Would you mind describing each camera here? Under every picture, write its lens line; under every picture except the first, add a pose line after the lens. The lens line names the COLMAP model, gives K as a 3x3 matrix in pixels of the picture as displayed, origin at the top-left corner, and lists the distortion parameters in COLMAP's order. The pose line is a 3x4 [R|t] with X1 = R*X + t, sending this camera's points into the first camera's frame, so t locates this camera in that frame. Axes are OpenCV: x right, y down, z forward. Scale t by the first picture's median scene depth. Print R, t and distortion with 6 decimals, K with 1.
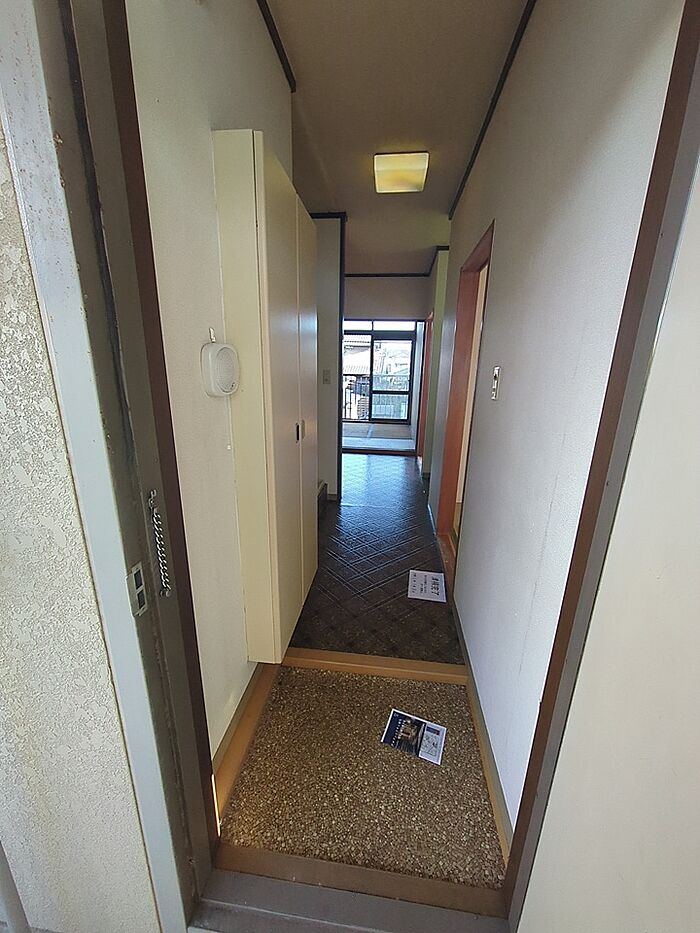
lens RADIAL K [[370.0, 0, 347.6], [0, 370.0, 464.8], [0, 0, 1]] dist [-0.001685, 0.000304]
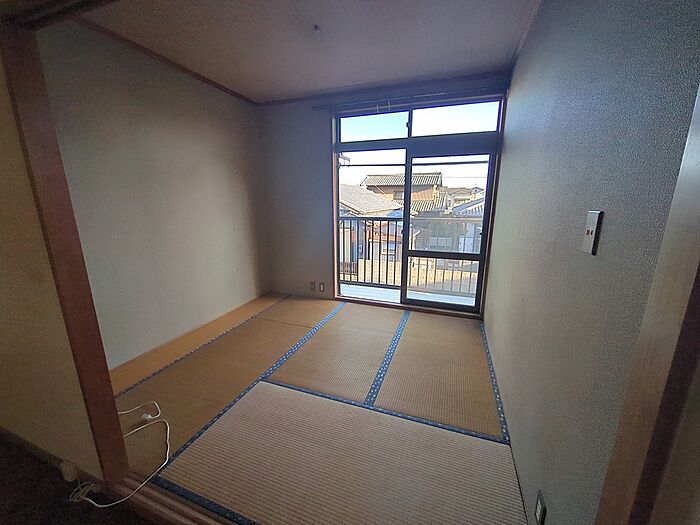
lens RADIAL K [[277.6, 0, 353.6], [0, 277.6, 261.8], [0, 0, 1]] dist [-0.001685, 0.000304]
pose [[0.975874, 0.031725, -0.216017, 0.080448], [-0.041758, 0.998243, -0.042037, -0.168747], [0.214303, 0.050043, 0.975484, 0.606611]]
